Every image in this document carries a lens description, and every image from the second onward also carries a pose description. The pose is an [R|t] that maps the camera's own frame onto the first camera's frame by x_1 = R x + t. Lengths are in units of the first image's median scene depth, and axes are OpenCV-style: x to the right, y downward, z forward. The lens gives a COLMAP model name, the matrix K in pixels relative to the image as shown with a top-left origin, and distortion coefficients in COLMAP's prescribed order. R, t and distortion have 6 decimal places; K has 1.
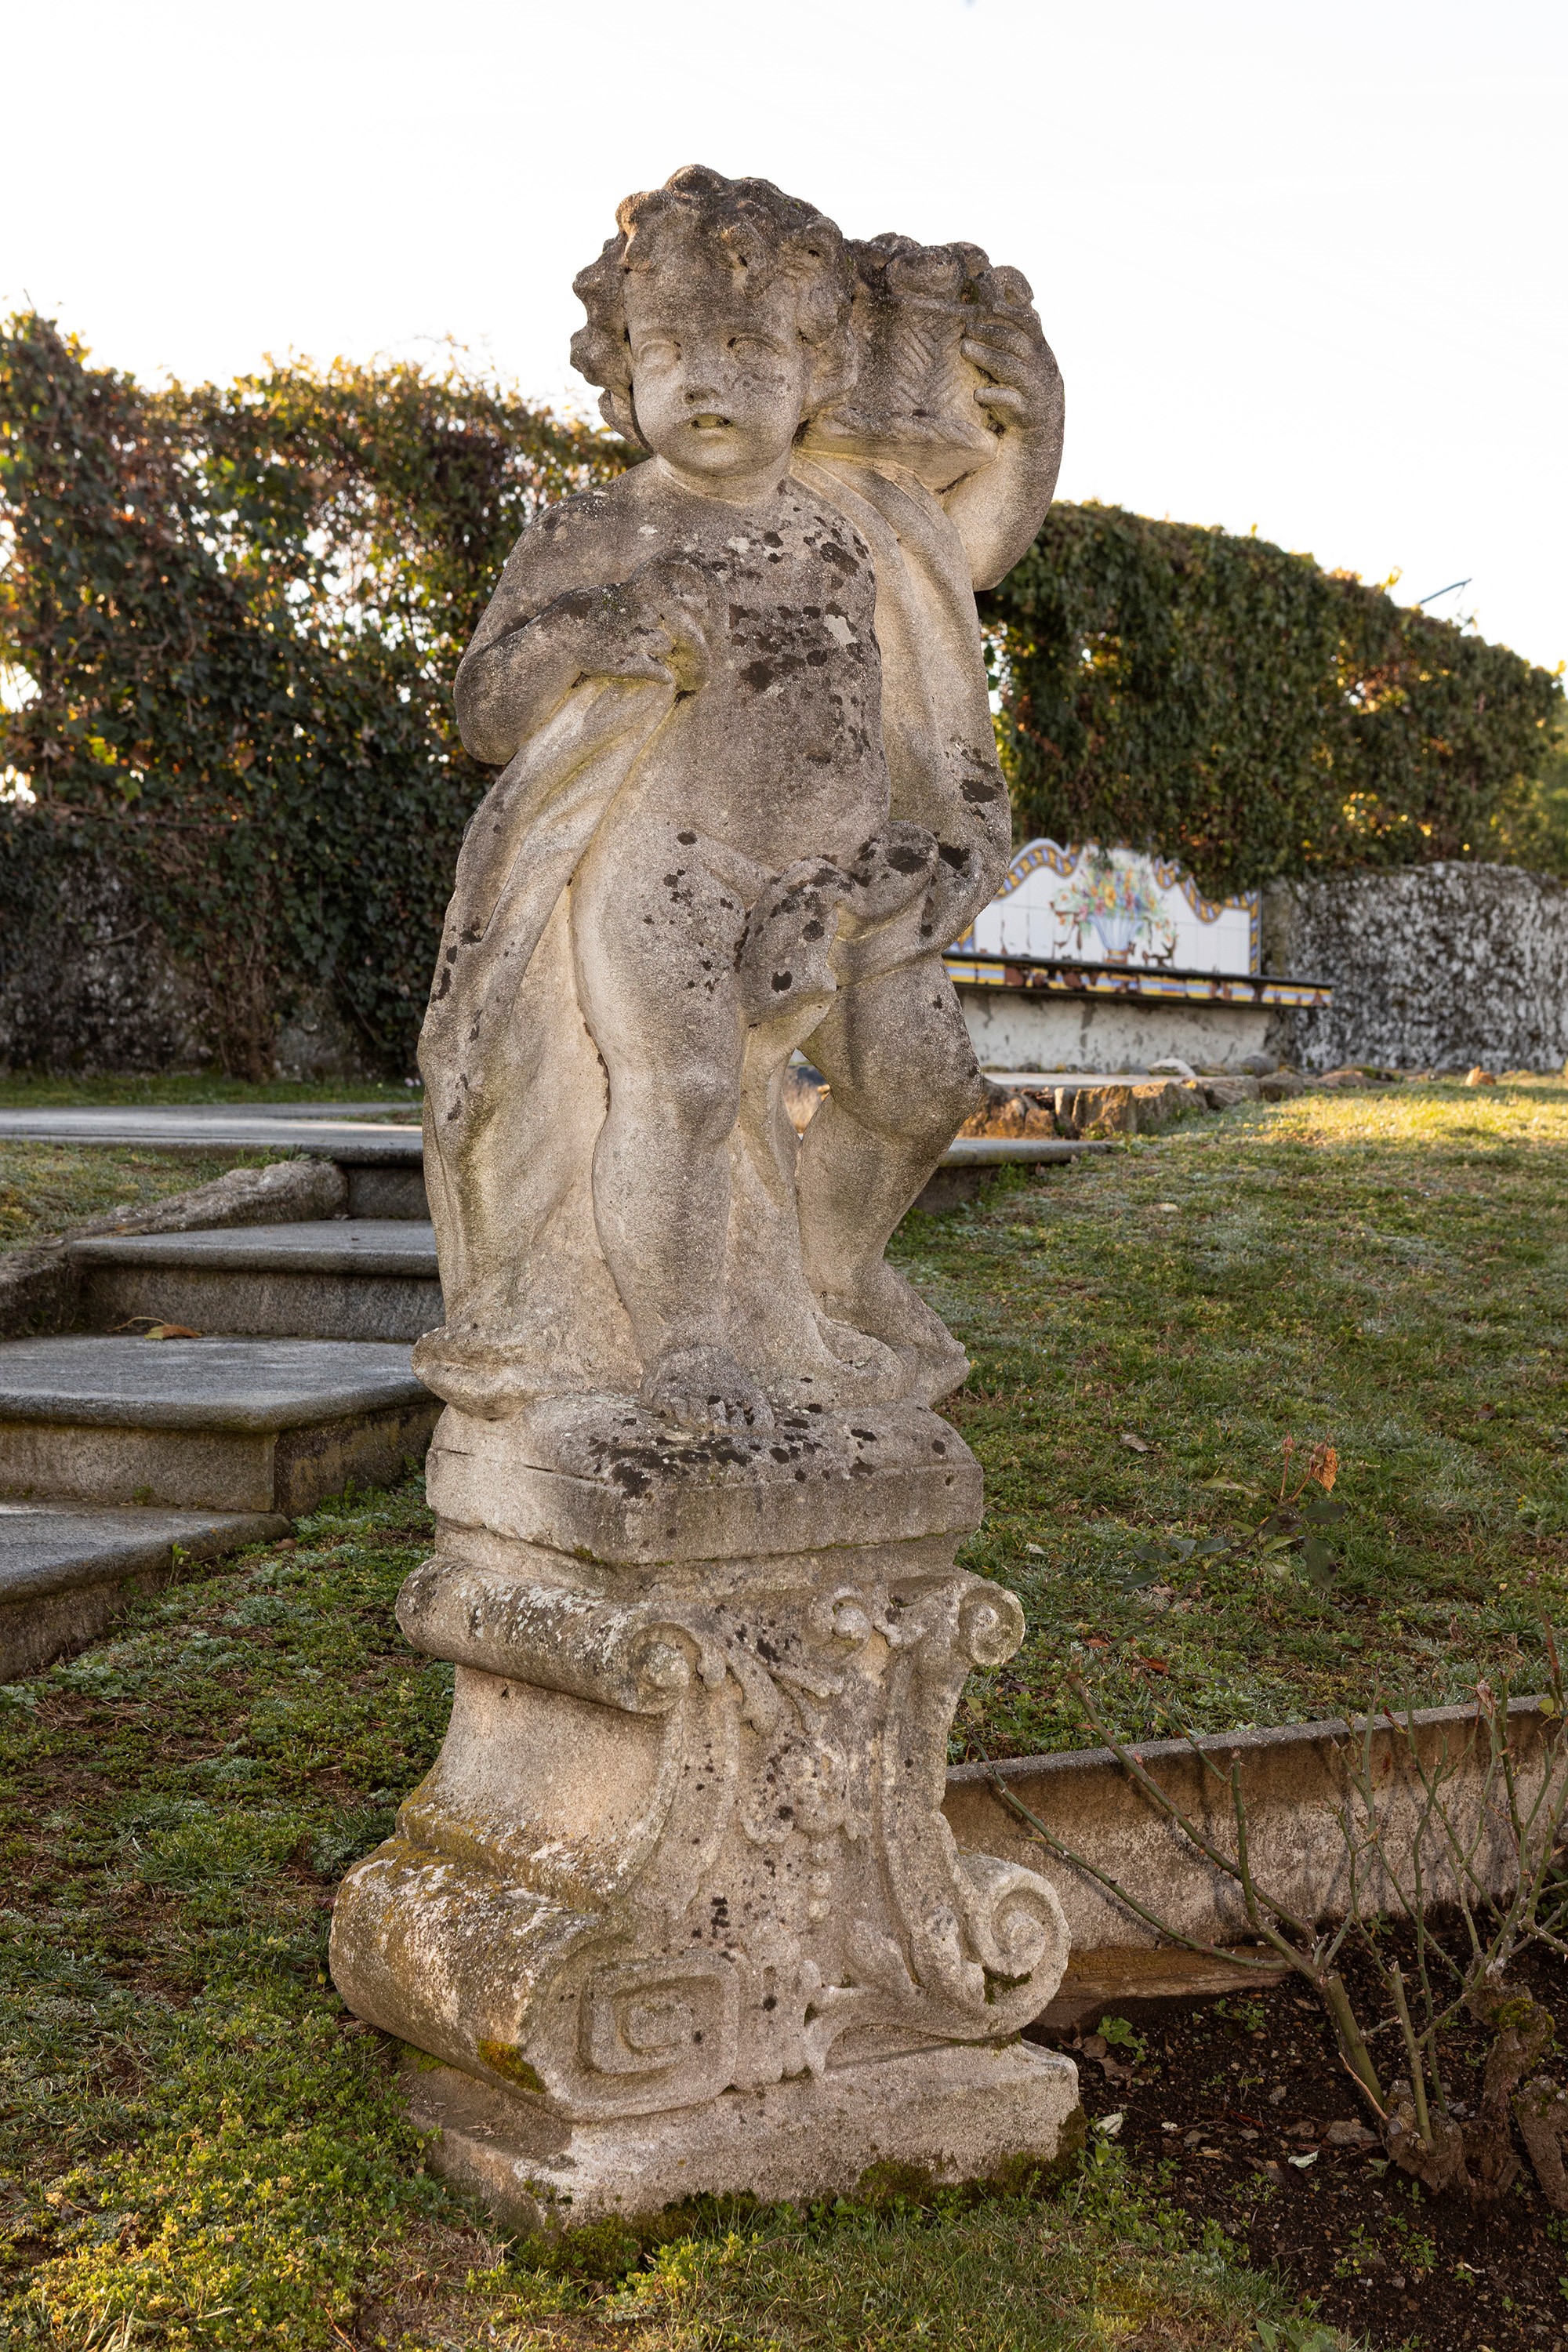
lens RADIAL K [[3358.5, 0, 803.6], [0, 3358.5, 1169.3], [0, 0, 1]] dist [-0.037176, 0.000000]
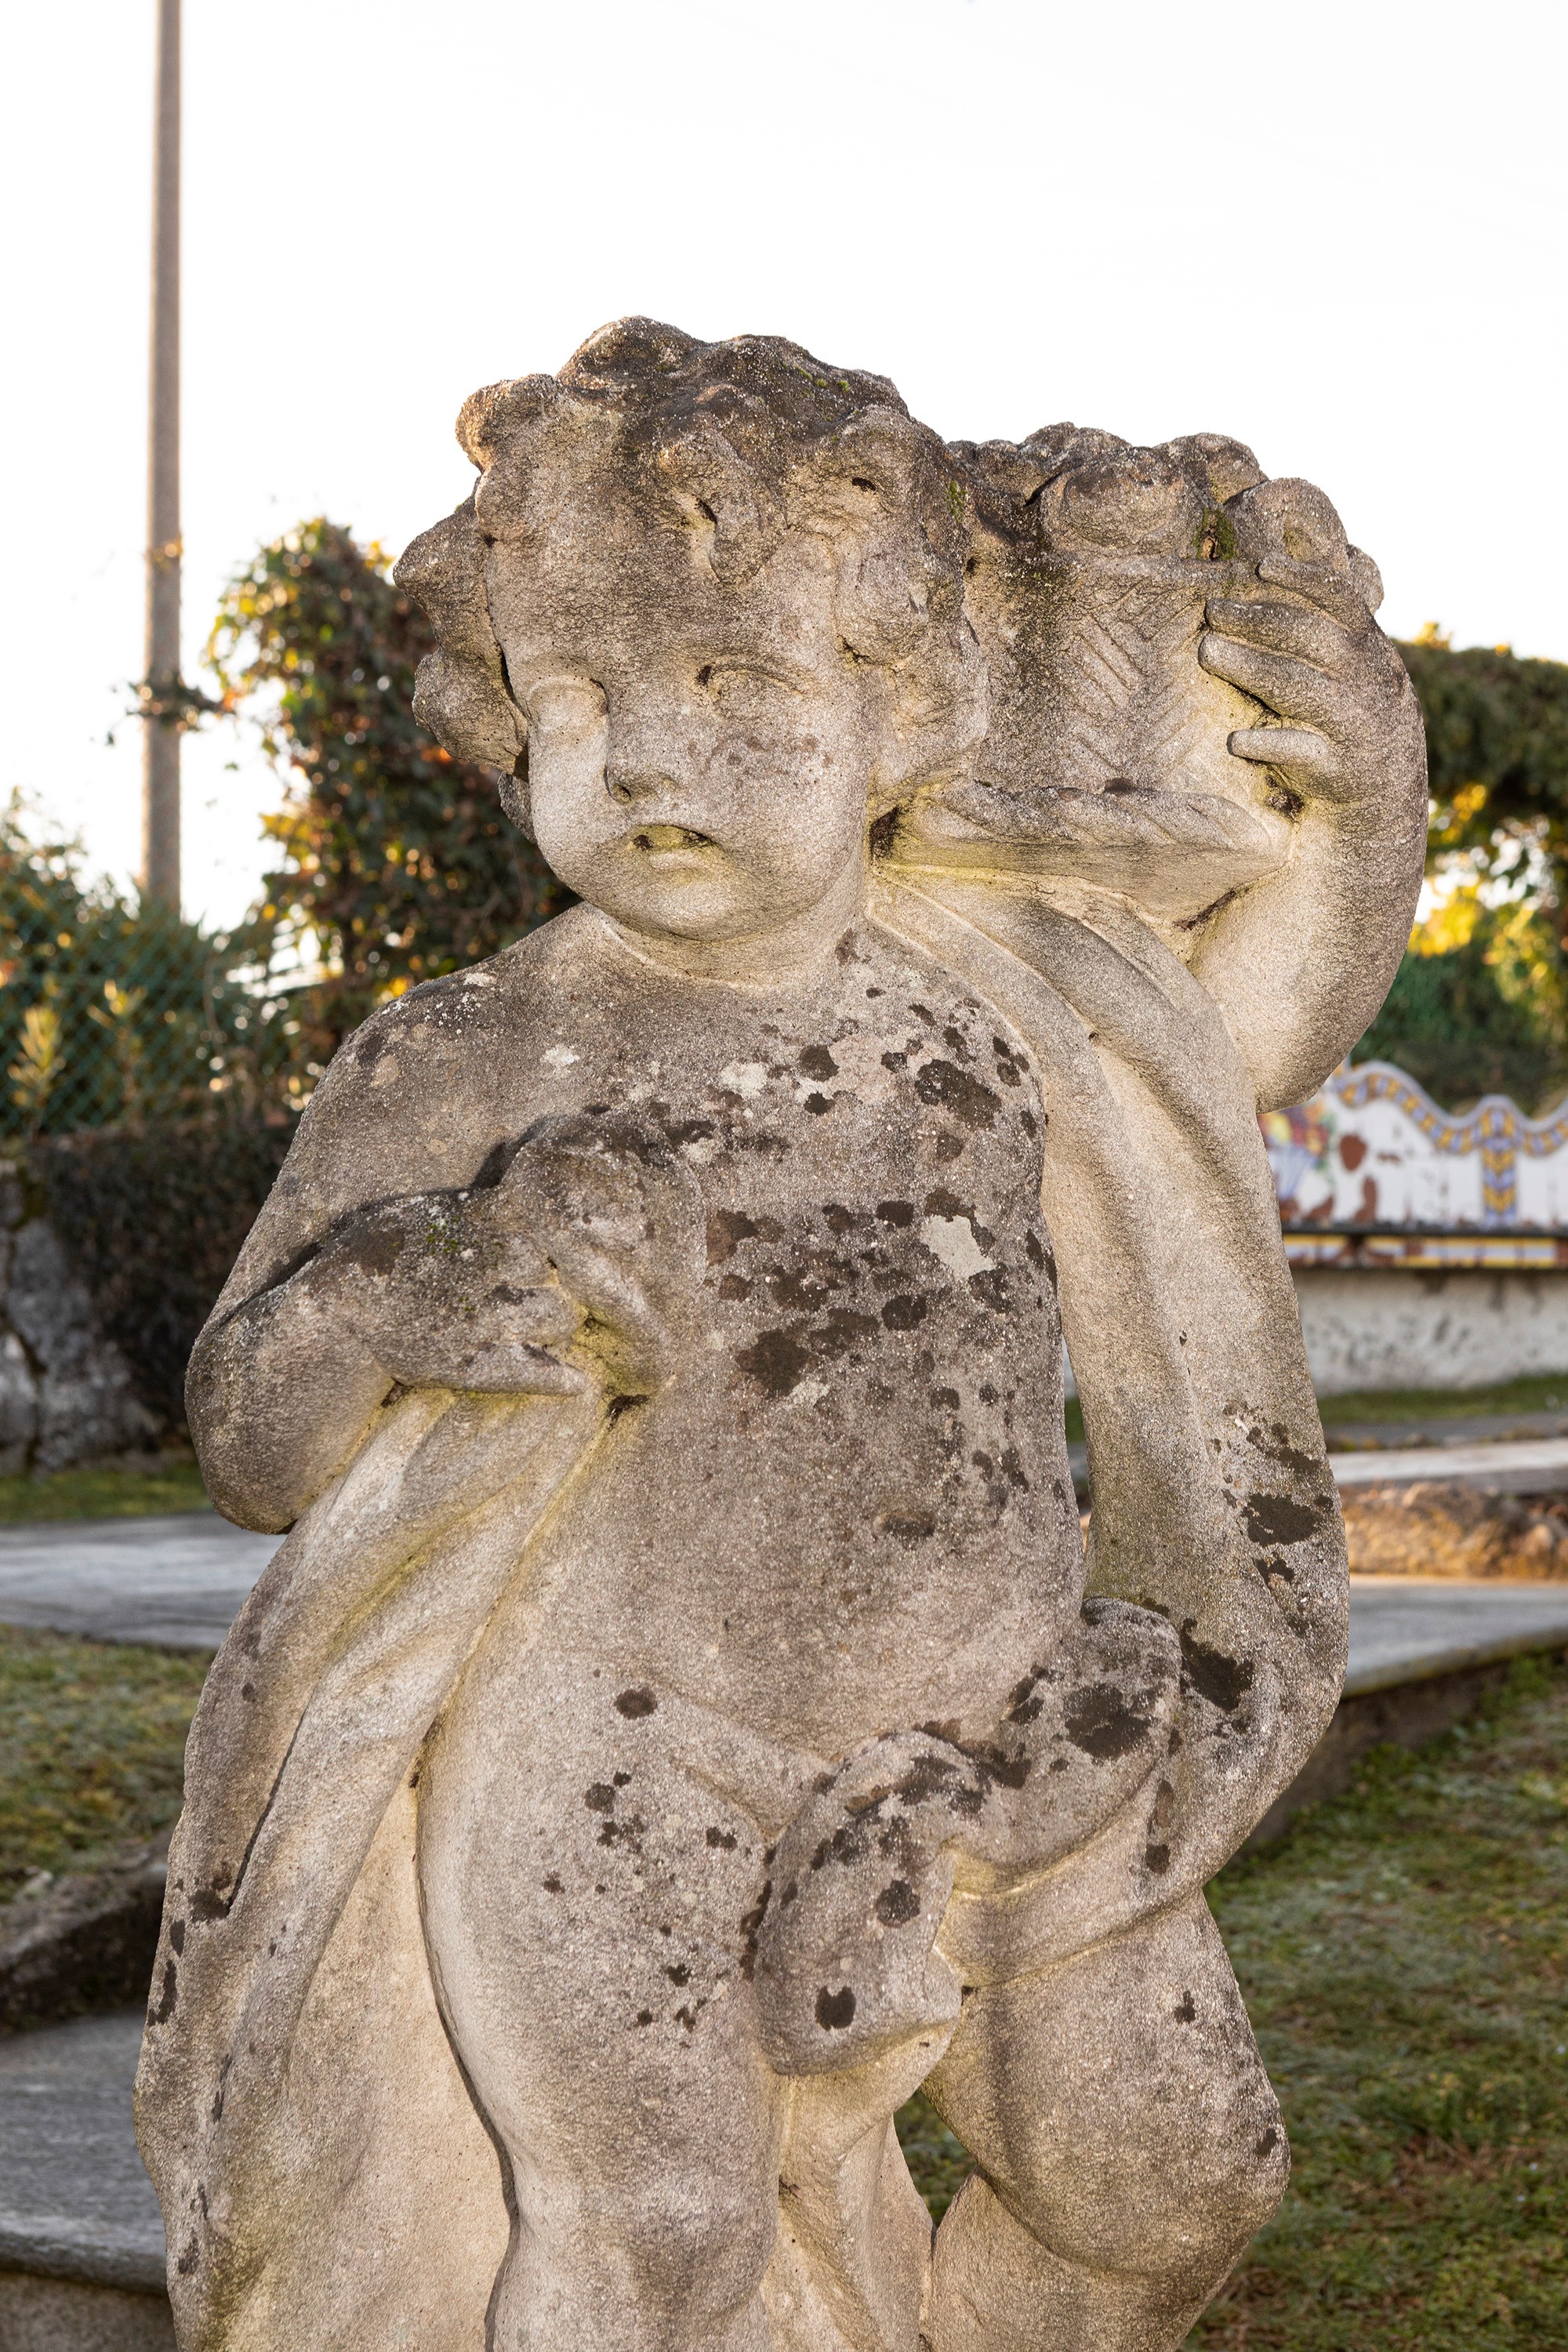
lens RADIAL K [[3711.4, 0, 781.7], [0, 3711.4, 1180.2], [0, 0, 1]] dist [-0.041194, 0.000000]
pose [[0.987708, -0.029729, -0.153454, 0.068611], [0.020933, 0.998061, -0.058626, -0.139796], [0.154899, 0.054693, 0.986415, 0.468628]]
